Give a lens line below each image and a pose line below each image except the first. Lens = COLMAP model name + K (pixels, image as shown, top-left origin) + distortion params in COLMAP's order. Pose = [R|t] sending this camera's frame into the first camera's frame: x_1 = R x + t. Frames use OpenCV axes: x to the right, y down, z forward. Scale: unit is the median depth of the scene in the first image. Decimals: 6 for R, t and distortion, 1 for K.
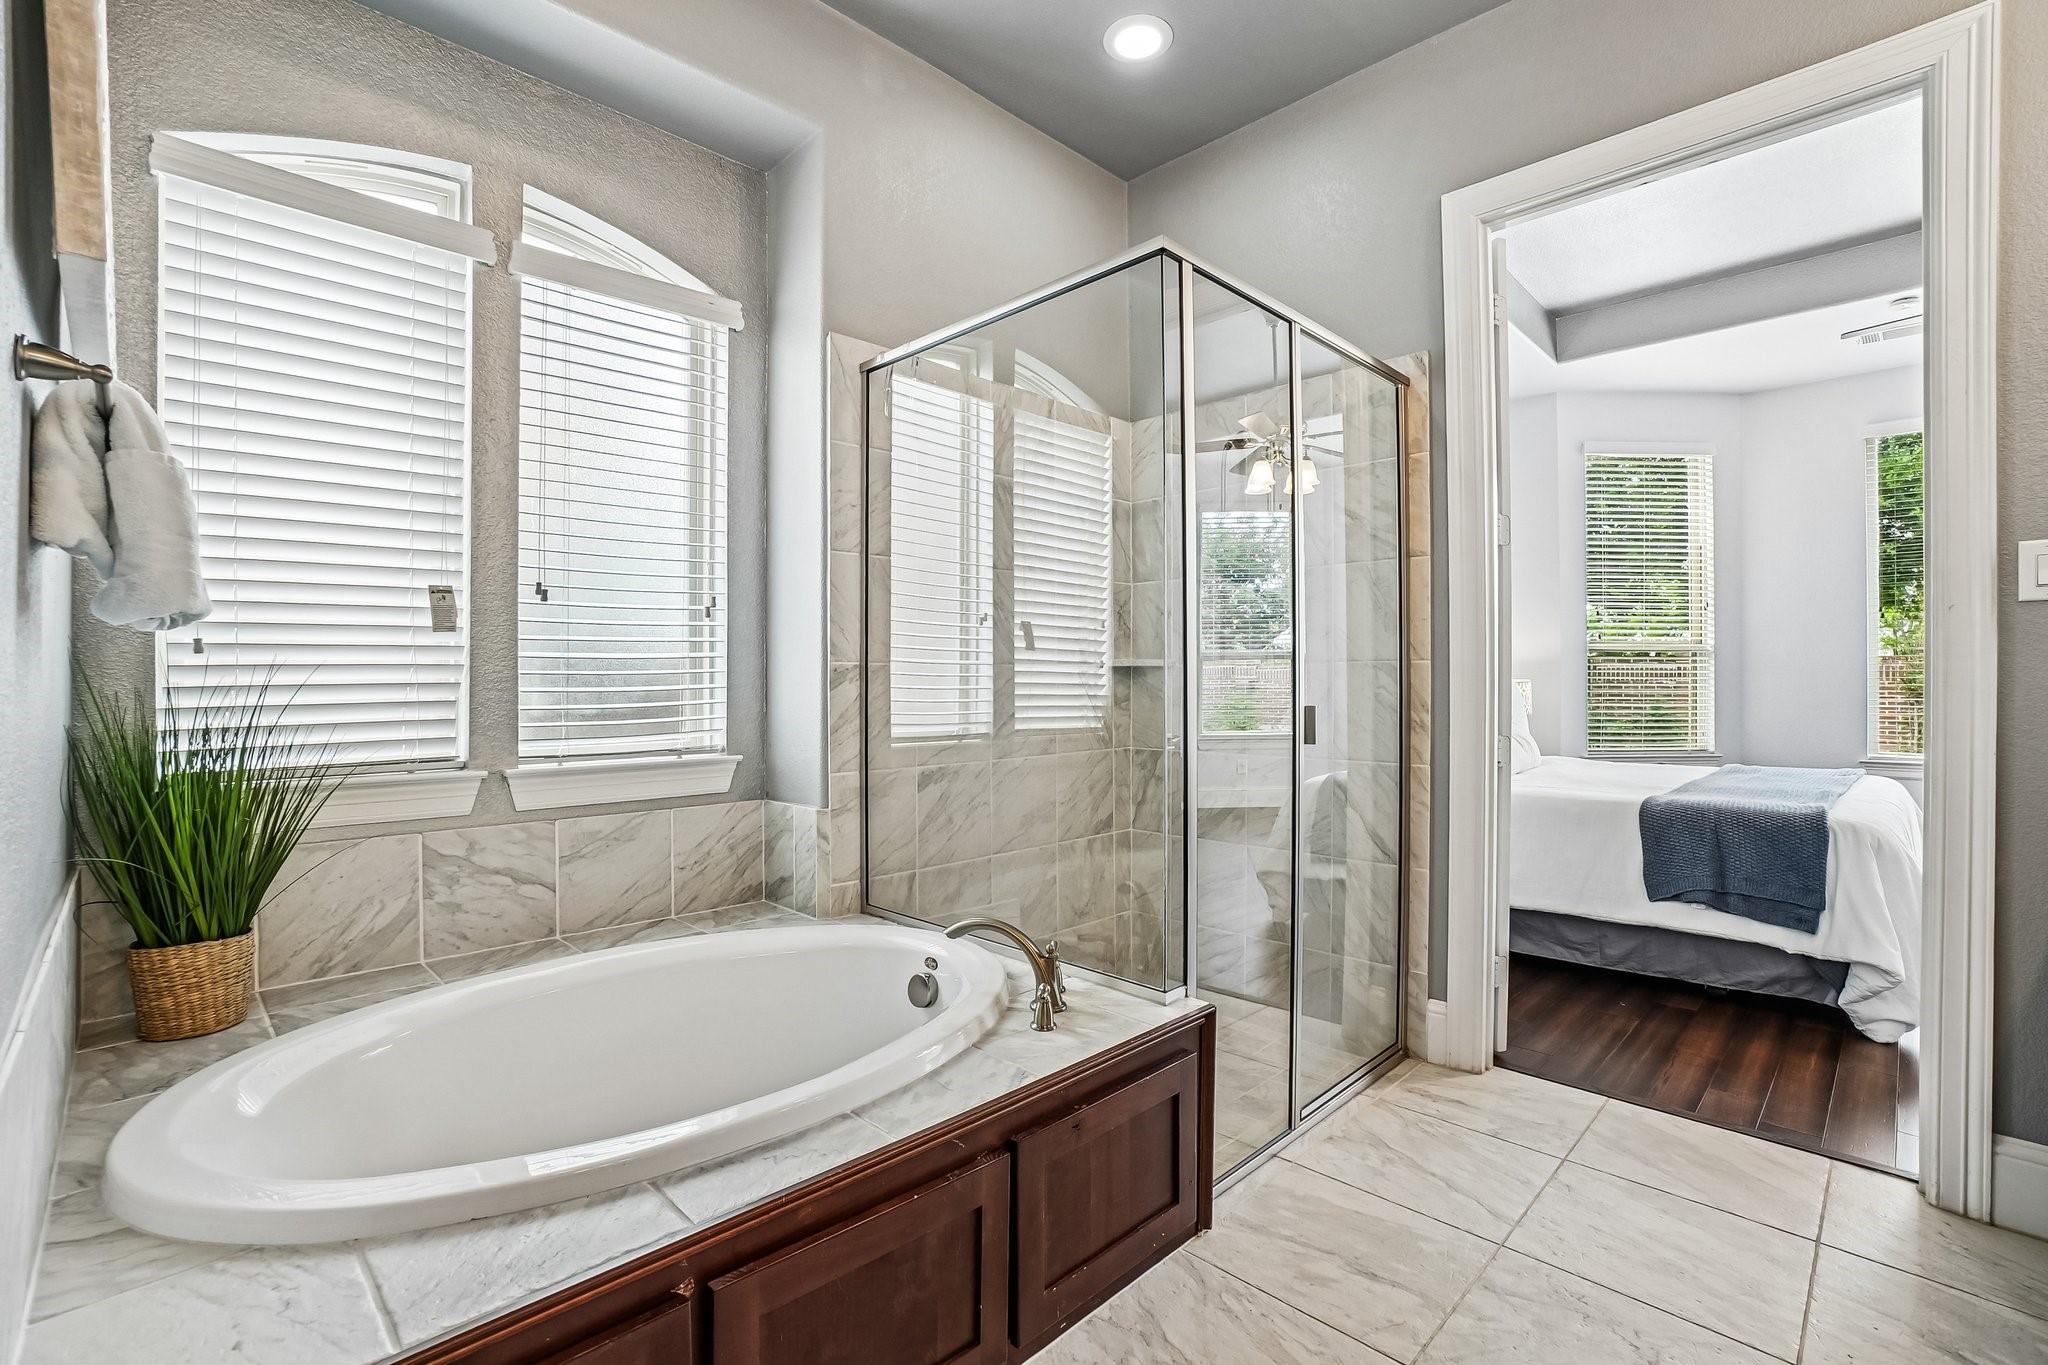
lens RADIAL K [[910.4, 0, 1023.4], [0, 910.4, 674.1], [0, 0, 1]] dist [-0.039915, 0.015081]
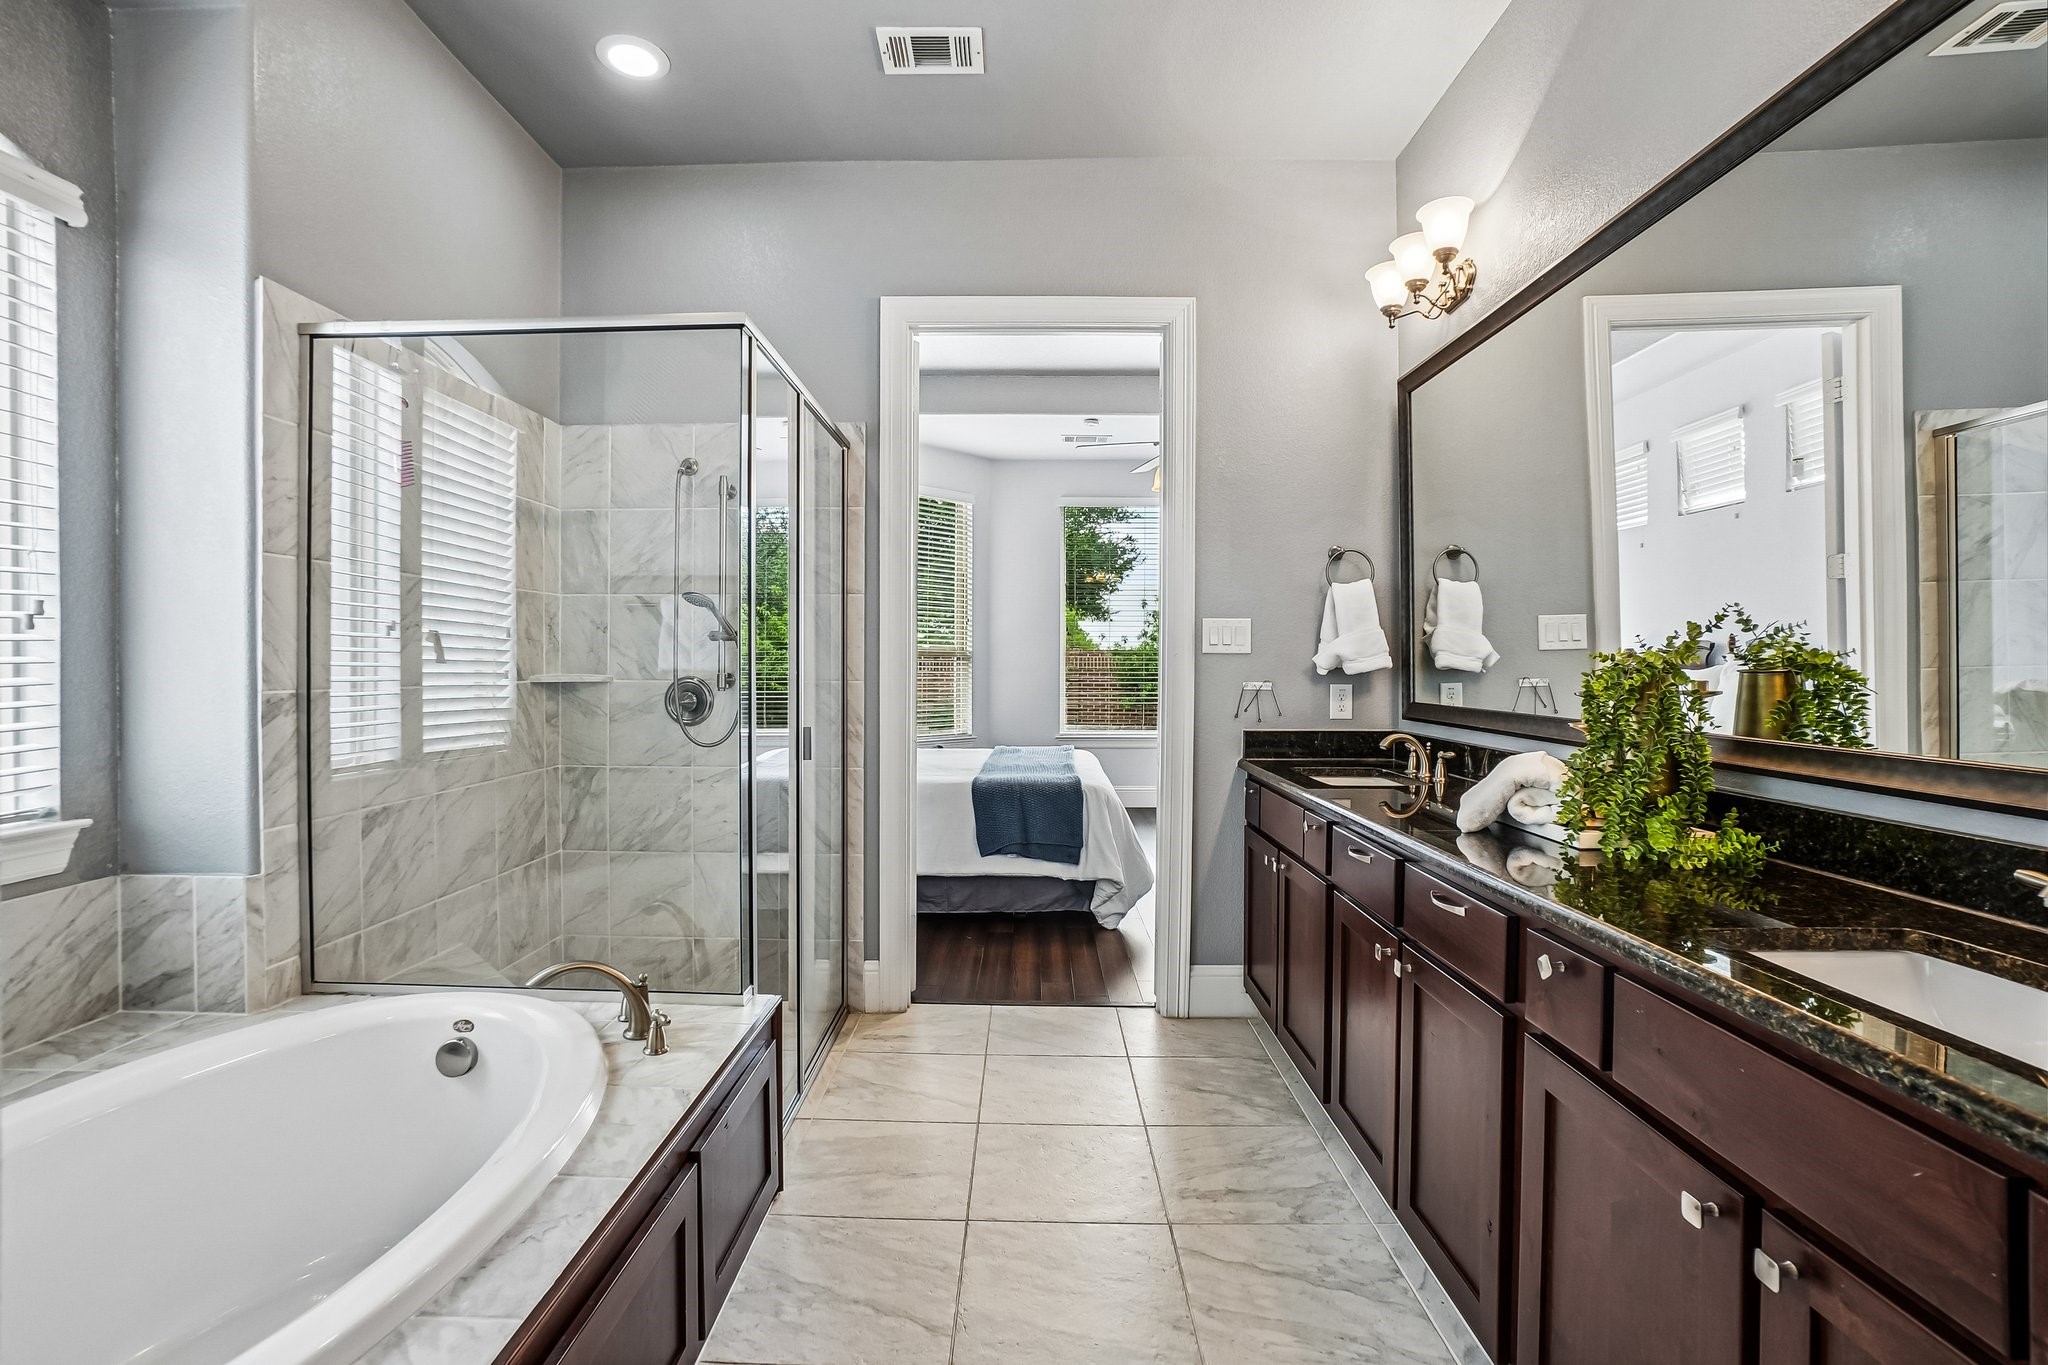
lens RADIAL K [[910.4, 0, 1012.9], [0, 910.4, 675.1], [0, 0, 1]] dist [-0.039915, 0.015081]
pose [[0.734414, 0.000830, 0.678702, -0.232379], [-0.009487, 0.999914, 0.009043, -0.036725], [-0.678636, -0.013081, 0.734358, -0.025971]]
